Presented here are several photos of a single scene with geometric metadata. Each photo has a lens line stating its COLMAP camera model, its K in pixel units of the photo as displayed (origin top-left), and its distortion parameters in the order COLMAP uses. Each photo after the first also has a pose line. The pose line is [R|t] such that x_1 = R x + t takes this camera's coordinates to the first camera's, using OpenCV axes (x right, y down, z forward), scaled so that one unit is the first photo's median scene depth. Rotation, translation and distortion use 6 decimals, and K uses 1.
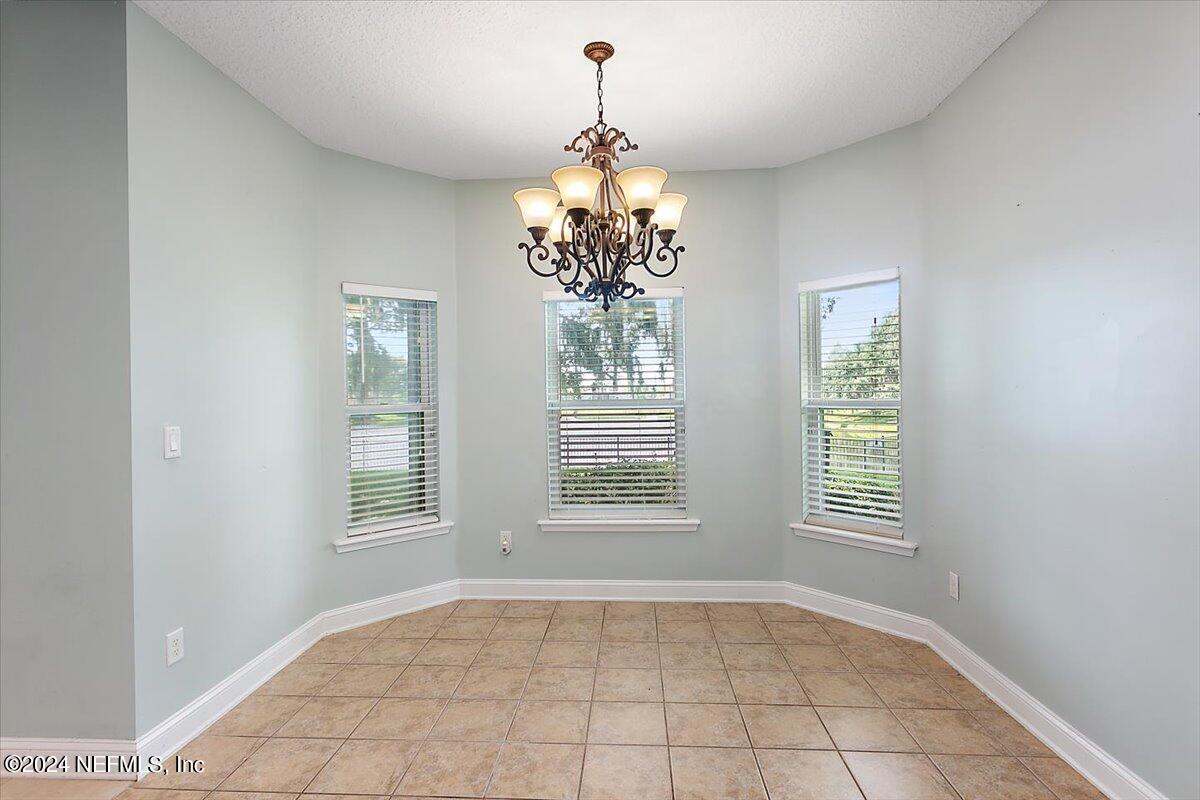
lens RADIAL K [[579.6, 0, 599.1], [0, 579.6, 395.0], [0, 0, 1]] dist [-0.004658, -0.000238]
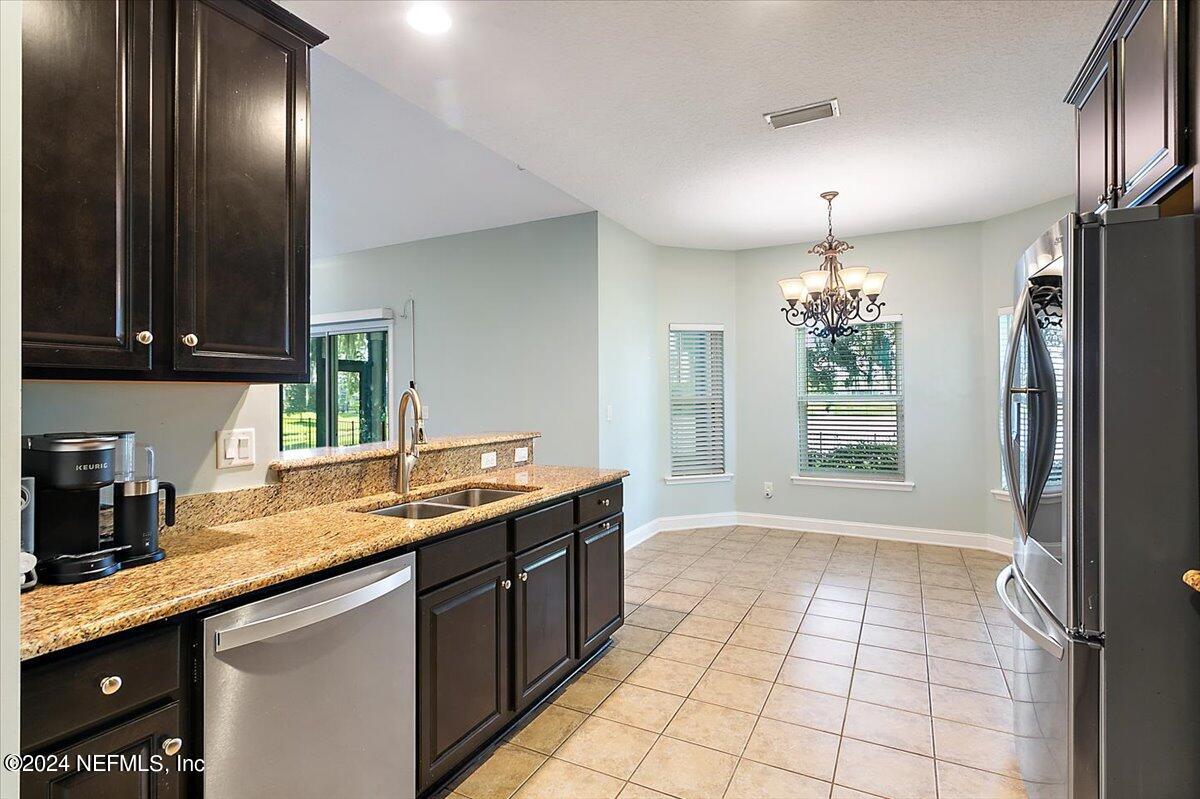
lens RADIAL K [[579.6, 0, 594.9], [0, 579.6, 392.1], [0, 0, 1]] dist [-0.004658, -0.000238]
pose [[0.909356, 0.004111, -0.415999, 0.079415], [-0.003000, 0.999990, 0.003324, -0.003184], [0.416009, -0.001774, 0.909359, -0.818702]]
